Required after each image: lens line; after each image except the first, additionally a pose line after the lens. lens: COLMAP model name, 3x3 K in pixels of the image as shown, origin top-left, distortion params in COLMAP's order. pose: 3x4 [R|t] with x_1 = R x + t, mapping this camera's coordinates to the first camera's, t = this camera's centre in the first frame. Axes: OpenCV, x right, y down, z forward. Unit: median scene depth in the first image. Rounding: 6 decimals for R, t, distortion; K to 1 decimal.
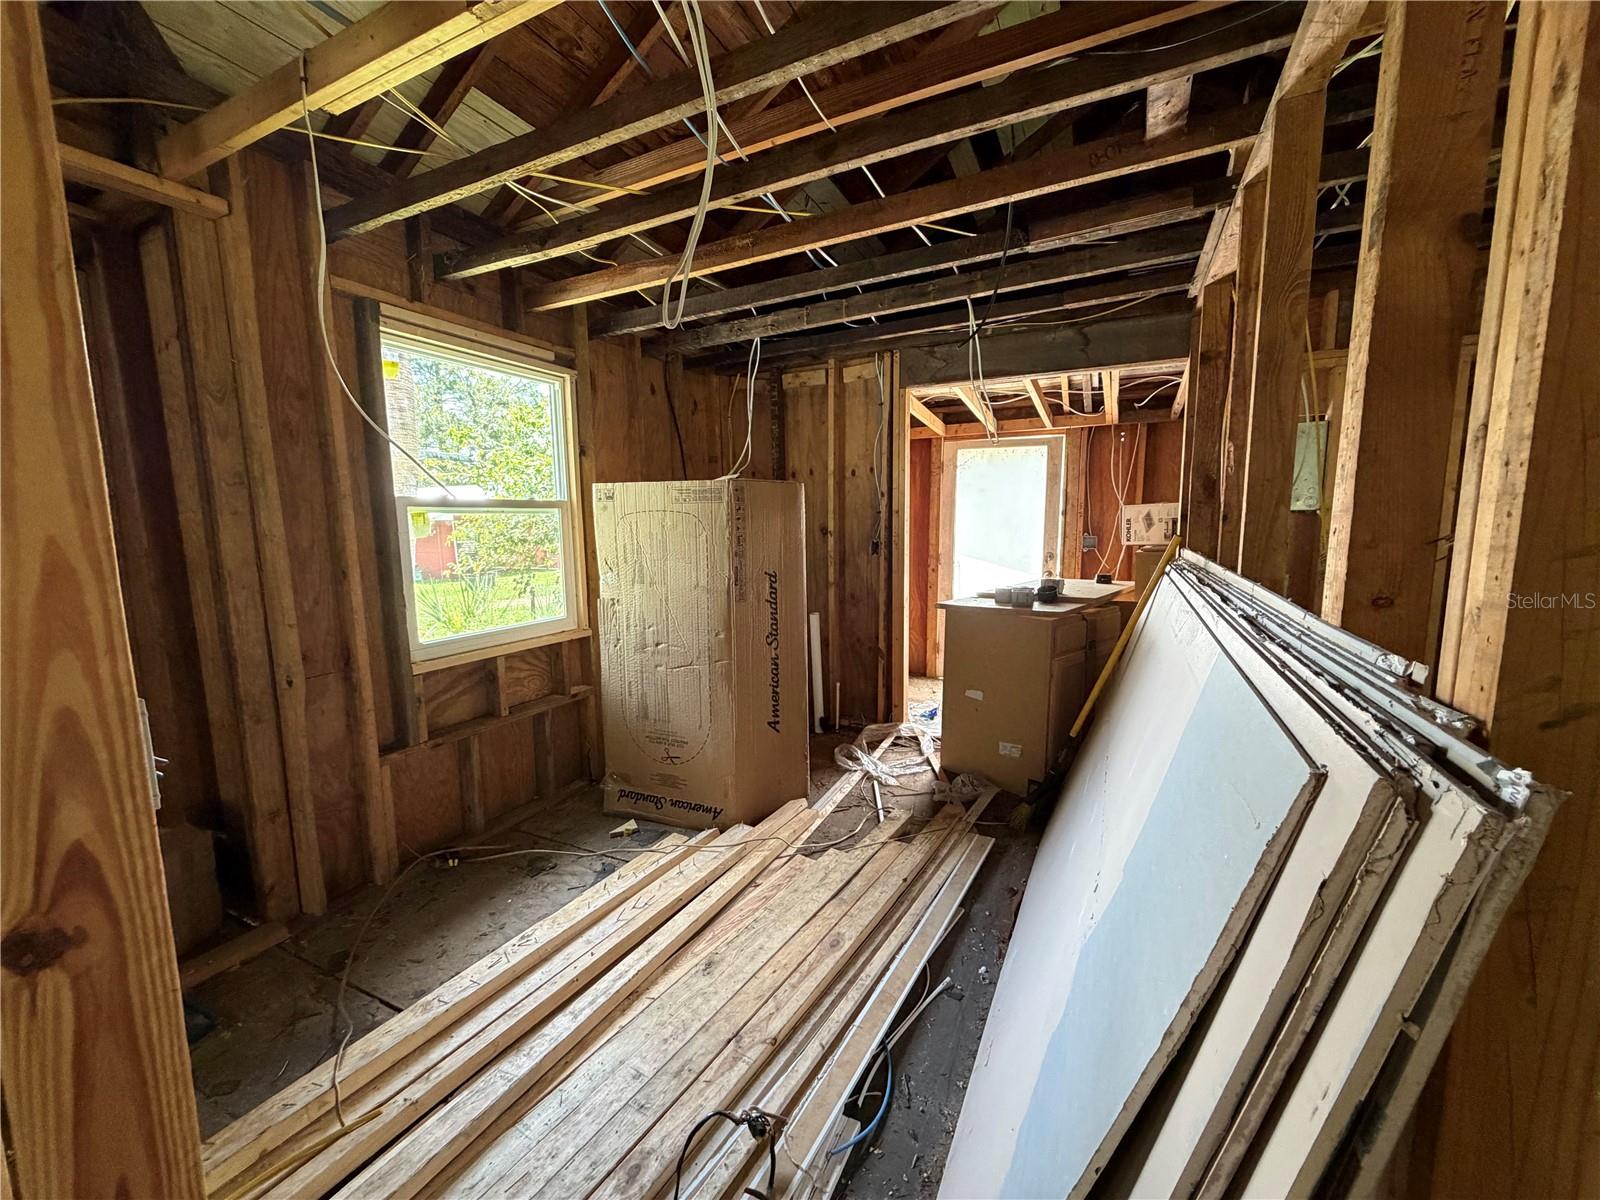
lens RADIAL K [[642.2, 0, 800.1], [0, 642.2, 603.6], [0, 0, 1]] dist [-0.000465, 0.000050]
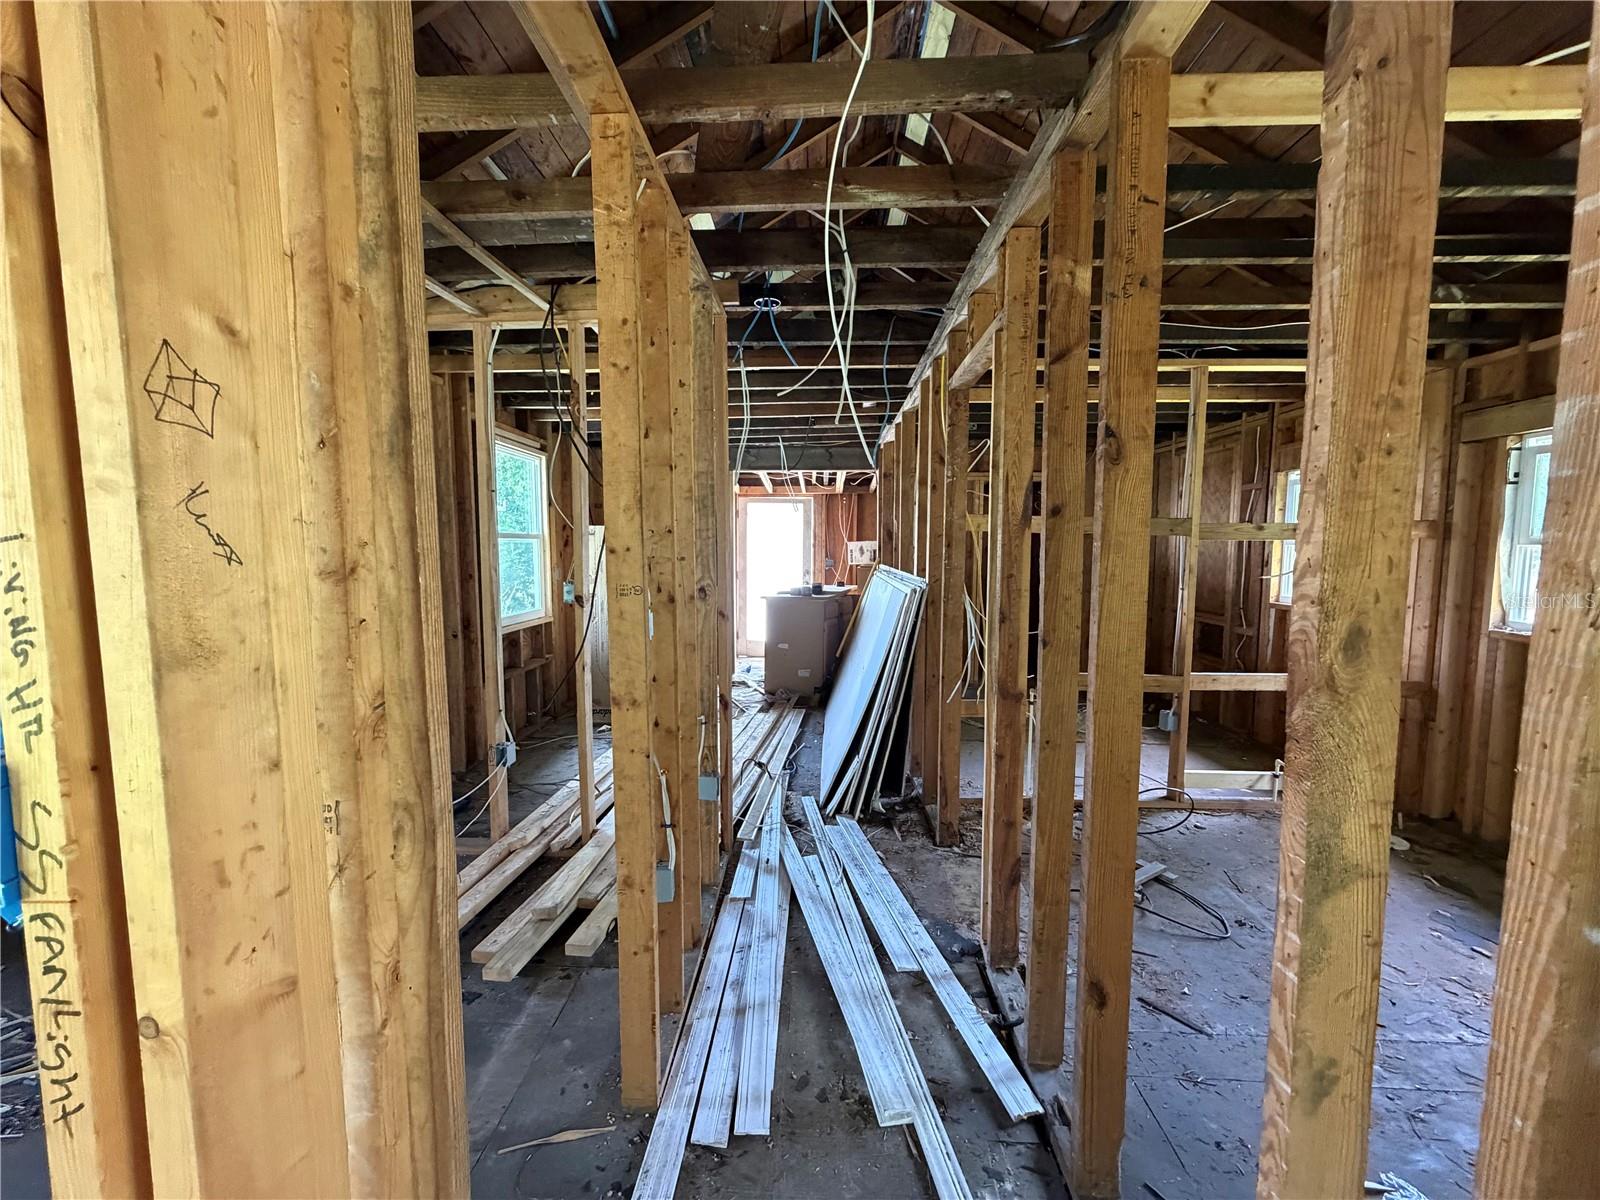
lens RADIAL K [[642.2, 0, 800.1], [0, 642.2, 603.6], [0, 0, 1]] dist [-0.000465, 0.000050]
pose [[0.912667, -0.023013, 0.408057, -0.415779], [0.040523, 0.998589, -0.034318, 0.086865], [-0.406691, 0.047857, 0.912311, -0.663789]]
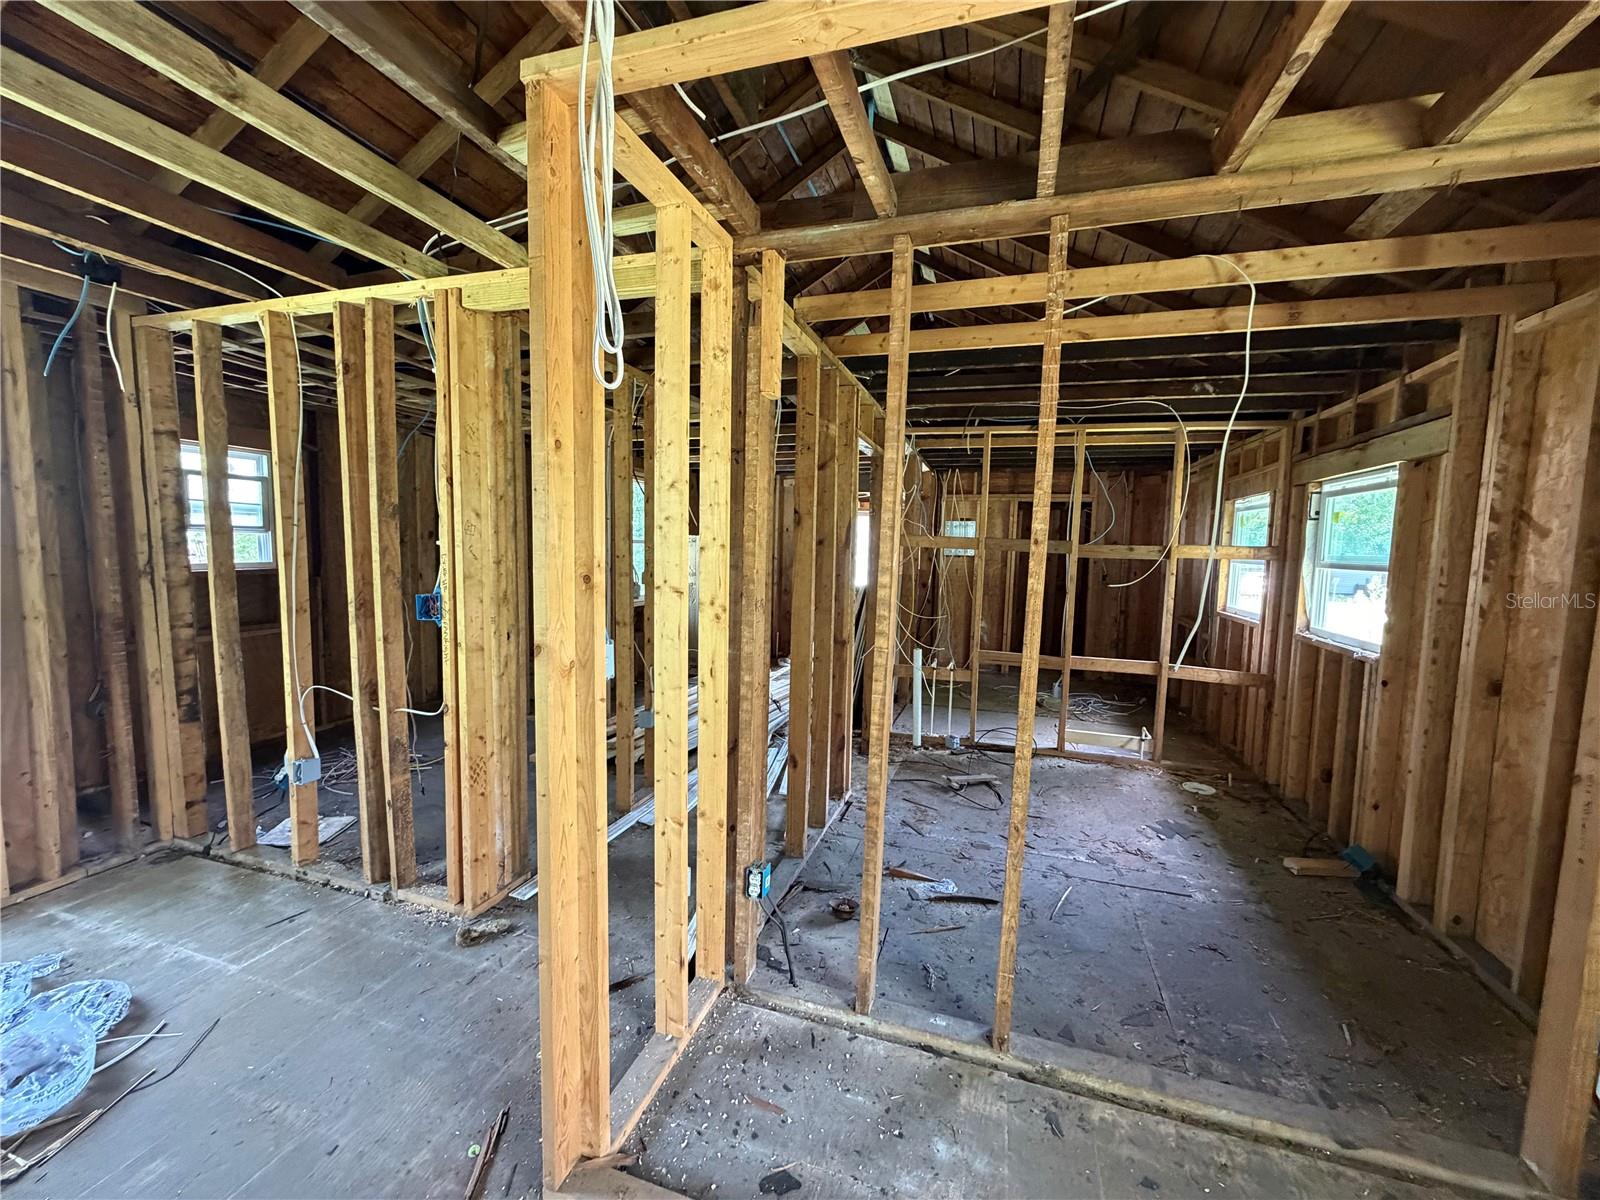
lens RADIAL K [[642.2, 0, 800.1], [0, 642.2, 603.6], [0, 0, 1]] dist [-0.000465, 0.000050]
pose [[0.988836, 0.021686, 0.147424, -0.216140], [-0.015636, 0.998992, -0.042076, 0.142276], [-0.148188, 0.039301, 0.988178, -1.252194]]
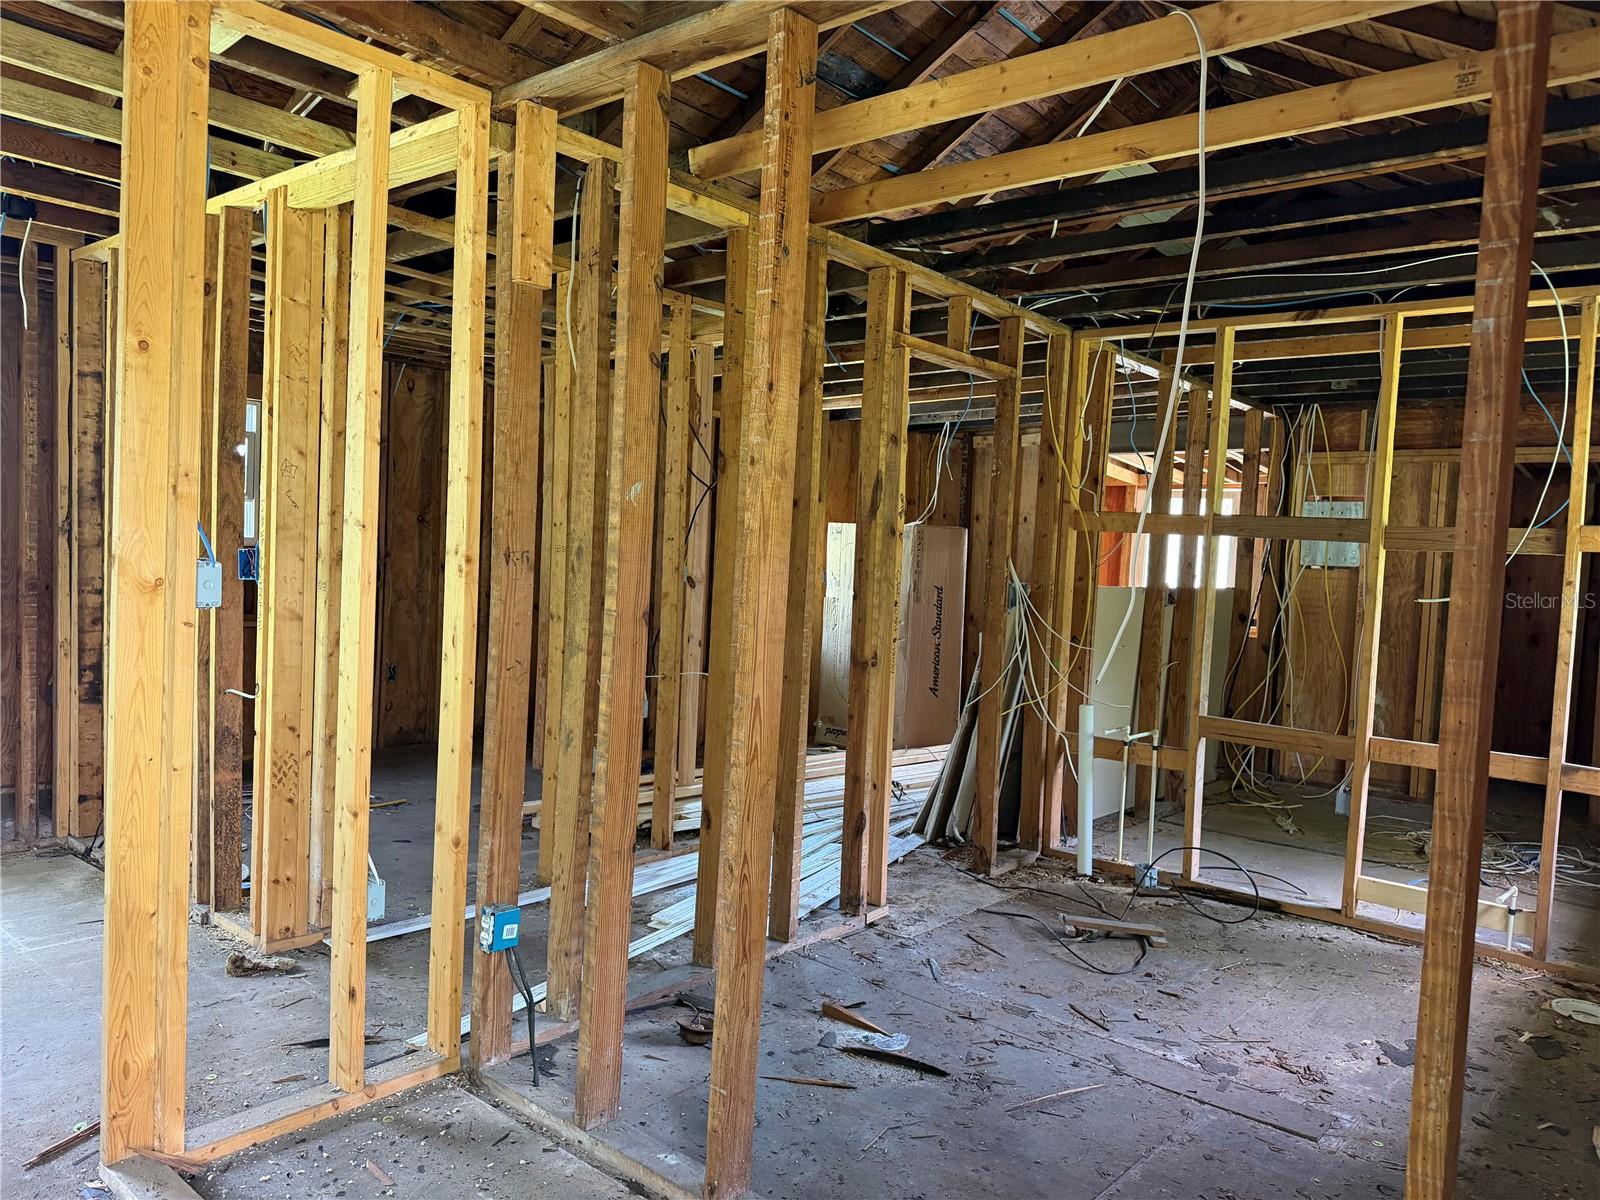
lens RADIAL K [[1134.6, 0, 807.2], [0, 1134.6, 608.3], [0, 0, 1]] dist [0.028805, -0.038932]
pose [[0.969834, 0.067027, -0.234371, 0.238664], [-0.087682, 0.993024, -0.078840, 0.202000], [0.227452, 0.097012, 0.968945, -1.388756]]
